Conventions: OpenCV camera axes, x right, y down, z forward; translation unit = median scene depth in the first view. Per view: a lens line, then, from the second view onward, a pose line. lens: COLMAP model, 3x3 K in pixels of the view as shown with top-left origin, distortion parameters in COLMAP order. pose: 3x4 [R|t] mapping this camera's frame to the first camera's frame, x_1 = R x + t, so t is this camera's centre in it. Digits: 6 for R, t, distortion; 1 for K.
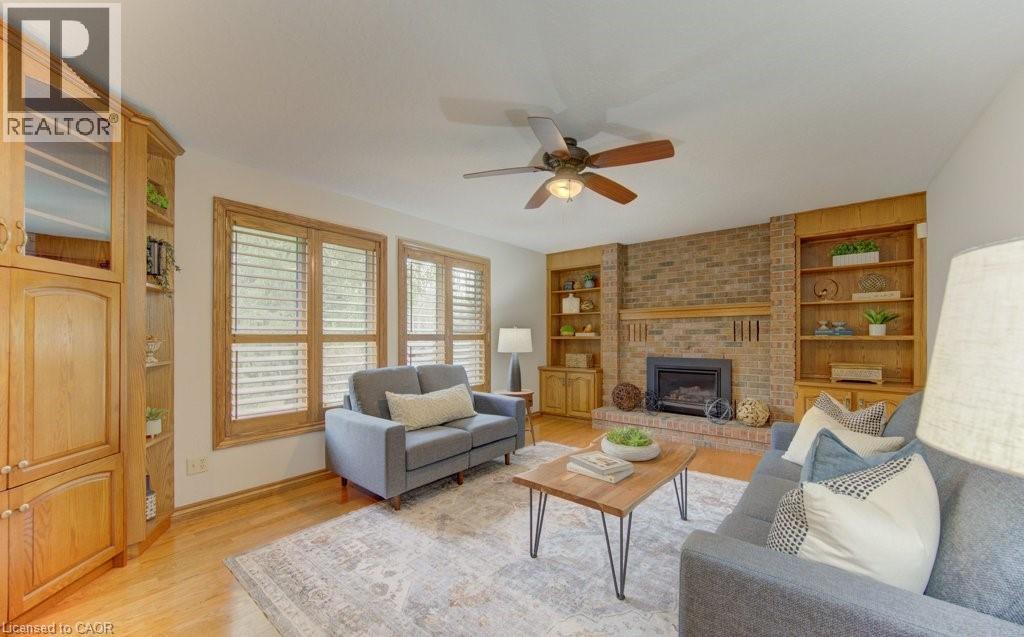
lens RADIAL K [[383.3, 0, 511.8], [0, 383.3, 335.7], [0, 0, 1]] dist [-0.000707, -0.000215]
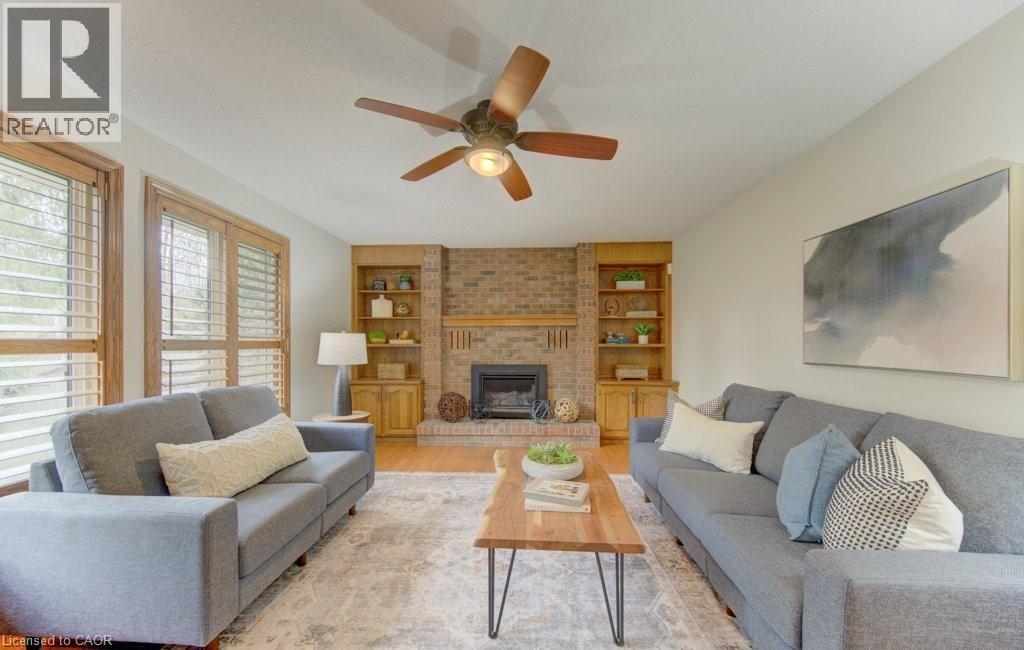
lens RADIAL K [[378.2, 0, 511.1], [0, 378.2, 342.7], [0, 0, 1]] dist [-0.002433, -0.000232]
pose [[0.799448, 0.003320, 0.600727, -0.175039], [-0.002852, 0.999994, -0.001730, 0.000087], [-0.600729, -0.000330, 0.799453, 0.185758]]
